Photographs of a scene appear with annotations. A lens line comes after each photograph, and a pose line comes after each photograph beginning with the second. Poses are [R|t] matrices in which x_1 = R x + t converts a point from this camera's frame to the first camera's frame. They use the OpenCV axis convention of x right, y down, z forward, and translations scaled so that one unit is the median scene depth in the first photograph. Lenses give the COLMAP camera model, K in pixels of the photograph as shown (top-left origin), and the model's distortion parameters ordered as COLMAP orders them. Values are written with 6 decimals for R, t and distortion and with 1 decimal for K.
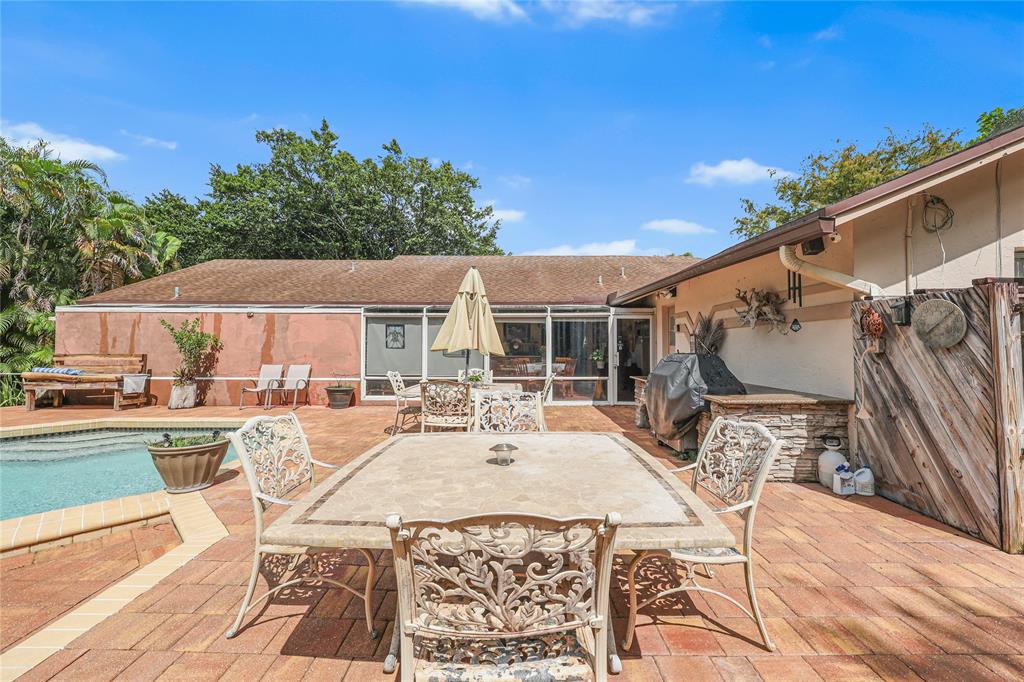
lens RADIAL K [[412.2, 0, 512.7], [0, 412.2, 339.1], [0, 0, 1]] dist [-0.003083, 0.001396]
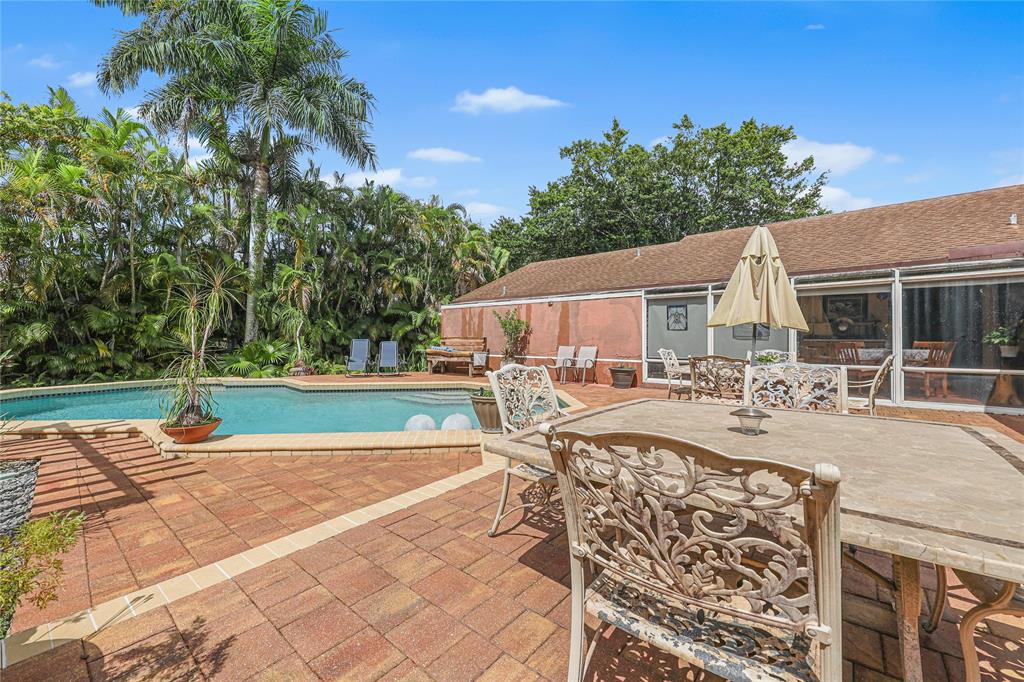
lens RADIAL K [[412.2, 0, 510.7], [0, 412.2, 340.4], [0, 0, 1]] dist [-0.003083, 0.001396]
pose [[0.768790, 0.000153, -0.639502, 0.029003], [0.015881, 0.999687, 0.019331, 0.021528], [0.639305, -0.025018, 0.768547, 0.019278]]
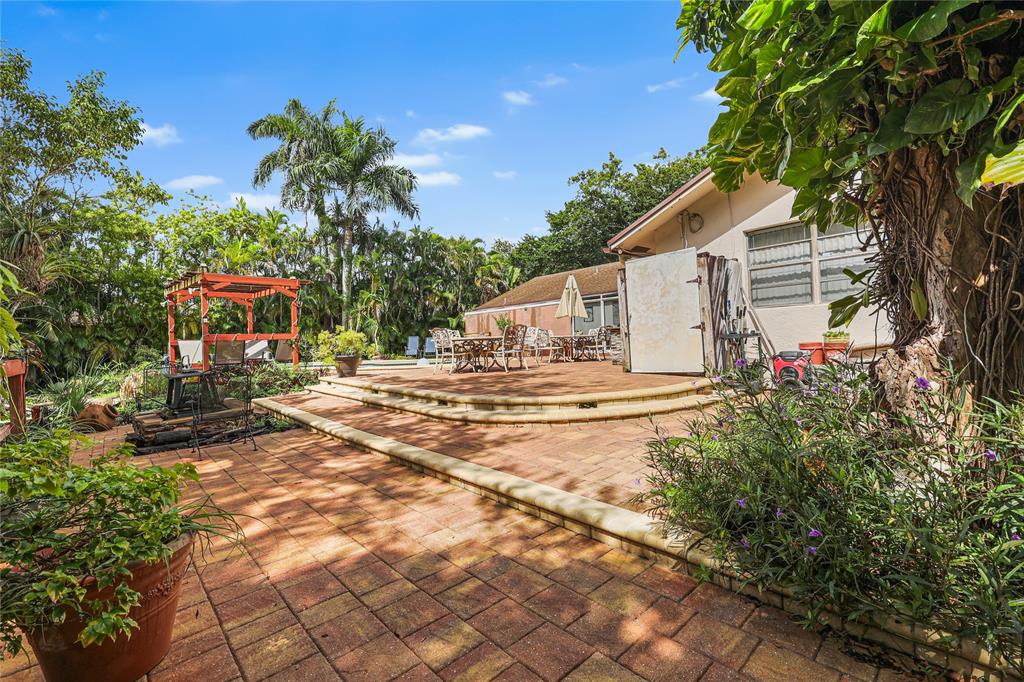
lens RADIAL K [[412.2, 0, 508.9], [0, 412.2, 337.1], [0, 0, 1]] dist [-0.003083, 0.001396]
pose [[0.677305, -0.036551, -0.734794, 0.708690], [0.055181, 0.998476, 0.001196, 0.064546], [0.733630, -0.041357, 0.678289, -0.351914]]
